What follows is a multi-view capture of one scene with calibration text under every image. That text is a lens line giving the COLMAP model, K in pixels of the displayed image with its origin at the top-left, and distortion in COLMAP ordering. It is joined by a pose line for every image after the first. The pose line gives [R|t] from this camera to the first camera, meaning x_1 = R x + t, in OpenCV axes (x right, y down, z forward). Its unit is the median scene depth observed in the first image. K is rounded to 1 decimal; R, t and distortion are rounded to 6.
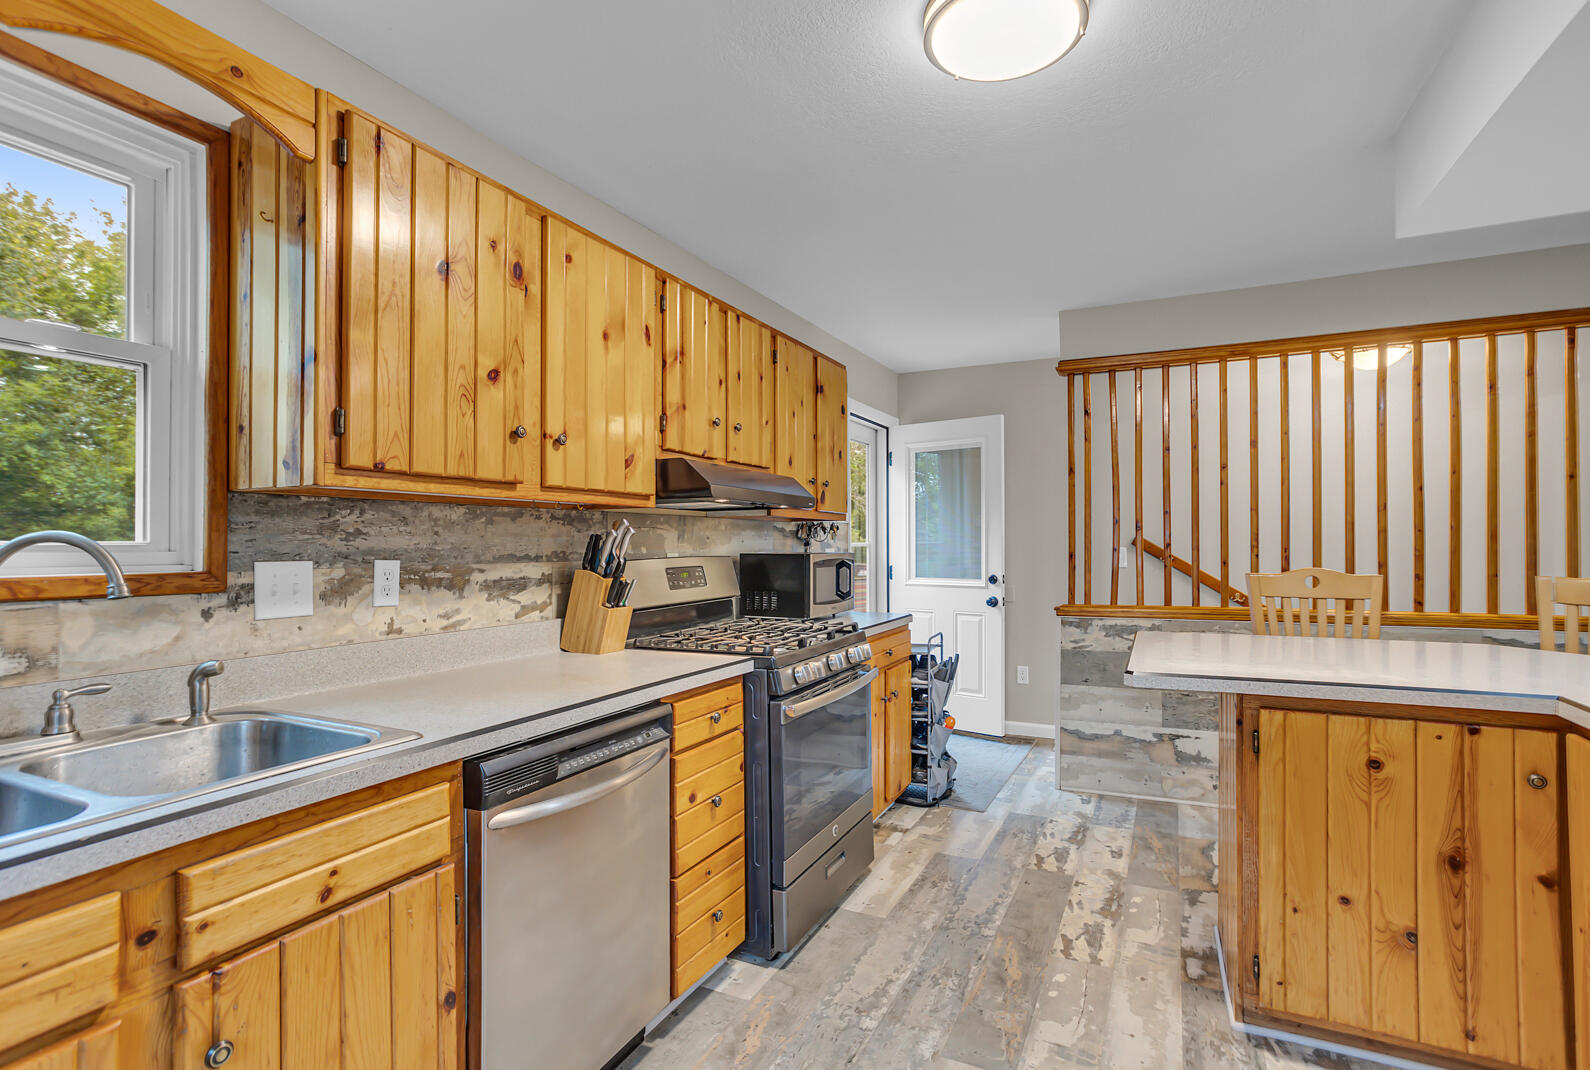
lens RADIAL K [[770.8, 0, 795.0], [0, 770.8, 535.0], [0, 0, 1]] dist [-0.063605, -0.000105]
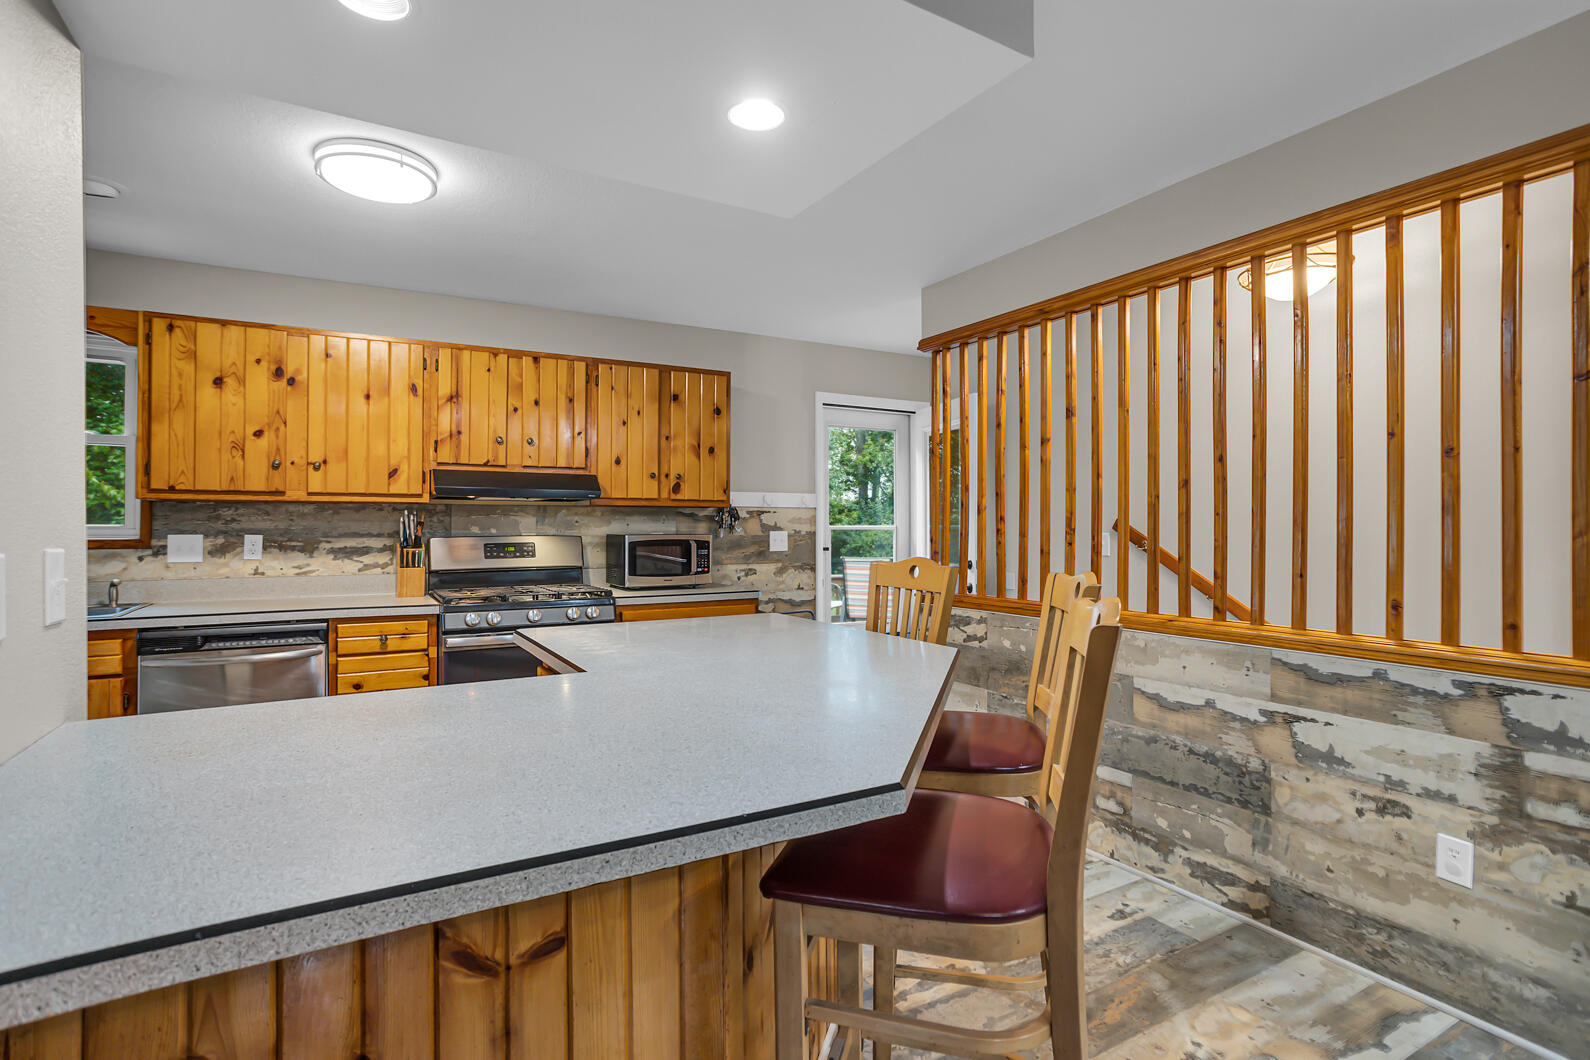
lens RADIAL K [[785.8, 0, 795.0], [0, 785.8, 530.0], [0, 0, 1]] dist [-0.012768, 0.000176]
pose [[0.818609, 0.016339, -0.574118, 1.549744], [-0.002657, 0.999692, 0.024663, -0.027241], [0.574345, -0.018664, 0.818401, 0.190669]]
